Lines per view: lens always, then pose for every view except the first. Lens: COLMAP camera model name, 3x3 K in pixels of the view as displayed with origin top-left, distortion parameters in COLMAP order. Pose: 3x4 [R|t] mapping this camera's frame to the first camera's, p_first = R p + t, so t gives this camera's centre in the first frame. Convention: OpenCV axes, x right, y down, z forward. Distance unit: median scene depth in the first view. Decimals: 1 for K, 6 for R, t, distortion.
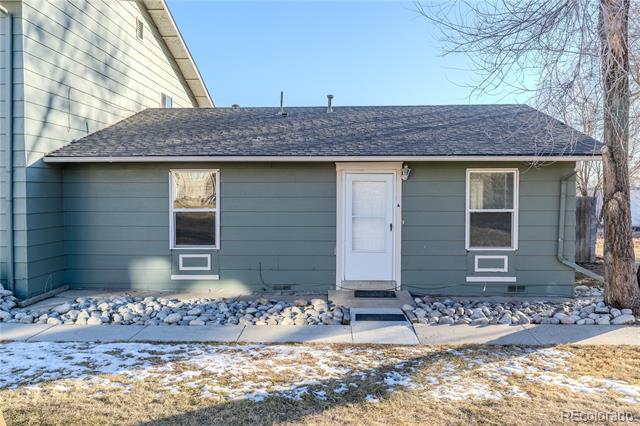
lens RADIAL K [[526.7, 0, 320.1], [0, 526.7, 210.8], [0, 0, 1]] dist [-0.000338, 0.000002]
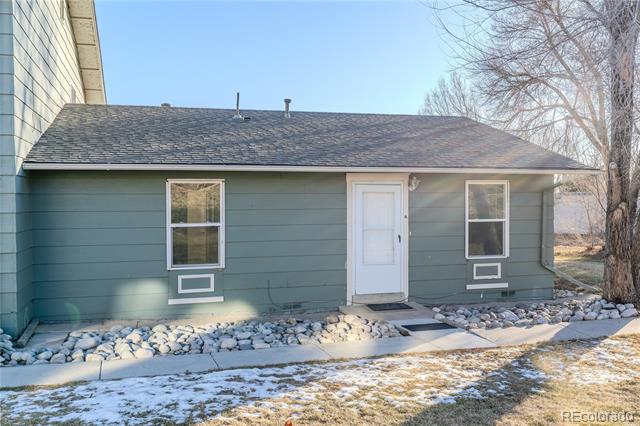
lens RADIAL K [[602.9, 0, 319.9], [0, 602.9, 213.3], [0, 0, 1]] dist [0.000781, 0.000000]
pose [[0.948381, -0.010707, 0.316953, -0.372865], [0.016174, 0.999762, -0.014621, -0.002471], [-0.316721, 0.018993, 0.948329, -0.033108]]
